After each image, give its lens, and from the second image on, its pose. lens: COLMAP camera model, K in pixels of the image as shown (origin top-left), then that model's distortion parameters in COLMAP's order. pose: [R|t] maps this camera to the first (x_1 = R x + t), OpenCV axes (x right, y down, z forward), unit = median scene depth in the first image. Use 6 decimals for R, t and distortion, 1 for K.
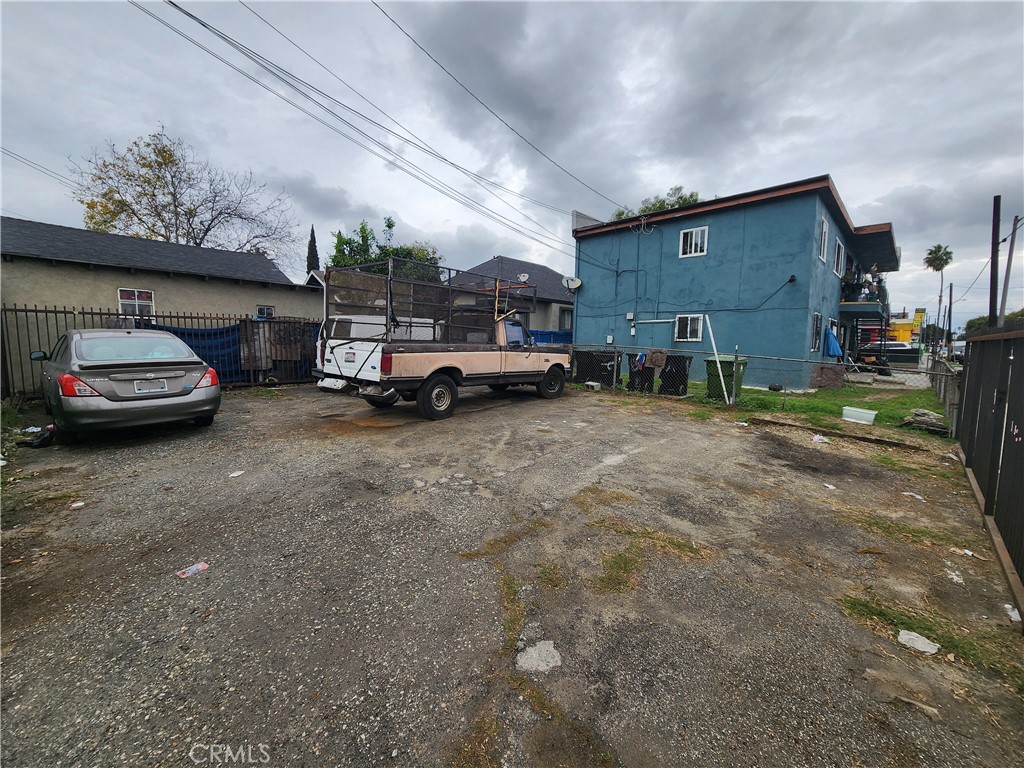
lens RADIAL K [[415.0, 0, 517.4], [0, 415.0, 379.7], [0, 0, 1]] dist [0.000703, 0.000552]
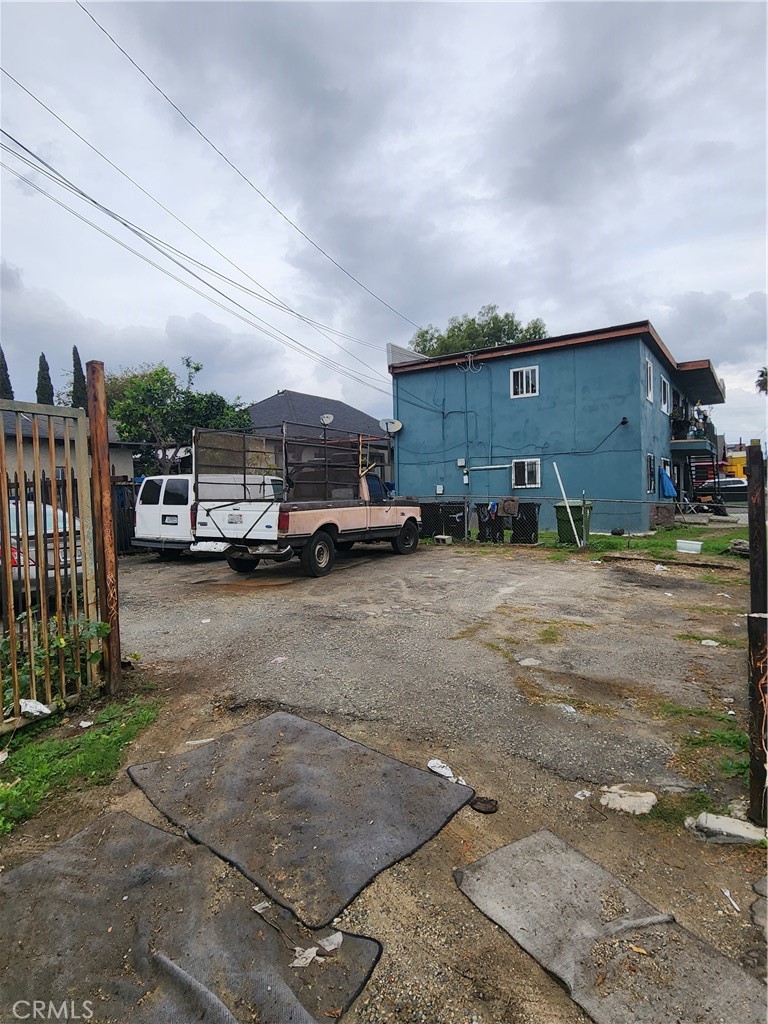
lens RADIAL K [[589.7, 0, 384.0], [0, 589.7, 512.0], [0, 0, 1]] dist [0.003732, 0.000708]
pose [[0.980225, -0.048886, 0.191755, -0.204586], [0.060826, 0.996527, -0.056877, 0.020864], [-0.188309, 0.067416, 0.979793, -0.291738]]
